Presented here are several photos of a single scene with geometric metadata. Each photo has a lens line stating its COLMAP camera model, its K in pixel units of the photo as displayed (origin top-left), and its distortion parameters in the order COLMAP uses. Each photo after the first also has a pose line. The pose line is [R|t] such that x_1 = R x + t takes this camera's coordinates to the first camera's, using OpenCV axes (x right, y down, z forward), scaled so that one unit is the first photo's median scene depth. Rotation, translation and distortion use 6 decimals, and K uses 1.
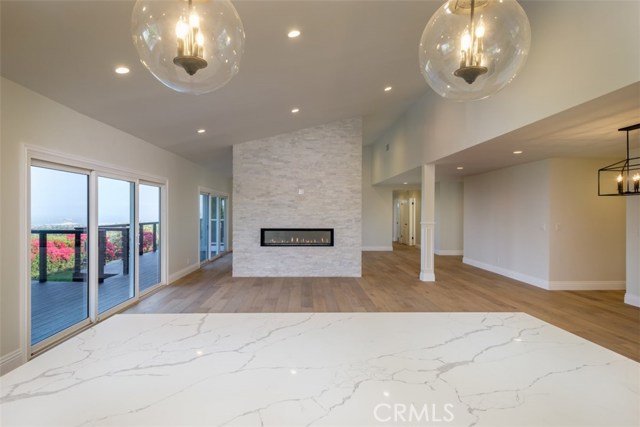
lens RADIAL K [[364.5, 0, 320.0], [0, 364.5, 213.5], [0, 0, 1]] dist [-0.000216, 0.000039]
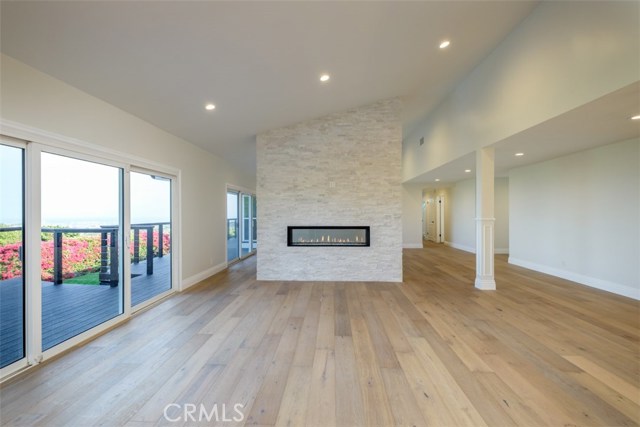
lens RADIAL K [[305.4, 0, 317.0], [0, 305.4, 212.9], [0, 0, 1]] dist [0.002914, 0.000309]
pose [[0.995320, -0.007444, -0.096343, -0.017705], [0.007220, 0.999970, -0.002669, 0.010564], [0.096360, 0.001961, 0.995345, 0.260050]]
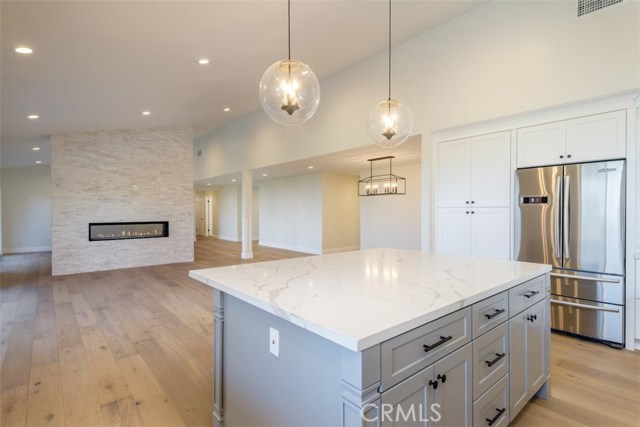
lens RADIAL K [[305.4, 0, 317.0], [0, 305.4, 212.9], [0, 0, 1]] dist [0.002914, 0.000309]
pose [[0.793157, -0.012069, 0.608898, -0.175615], [0.008609, 0.999926, 0.008605, 0.011495], [-0.608957, -0.001584, 0.793202, -0.035558]]
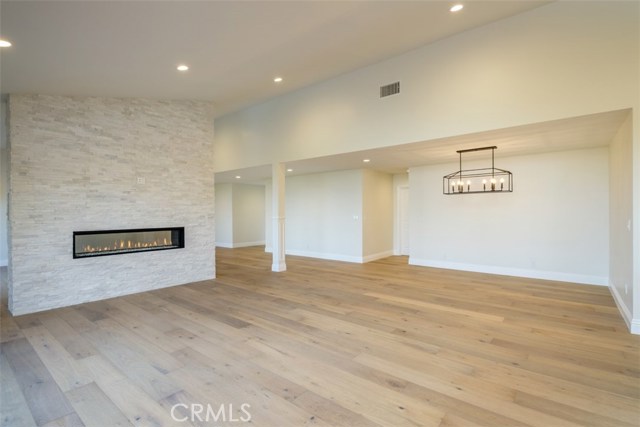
lens RADIAL K [[295.1, 0, 329.0], [0, 295.1, 213.5], [0, 0, 1]] dist [-0.000269, -0.000418]
pose [[0.665972, -0.011909, 0.745882, -0.250630], [0.011823, 0.999915, 0.005409, 0.010511], [-0.745883, 0.005216, 0.666057, 0.295905]]
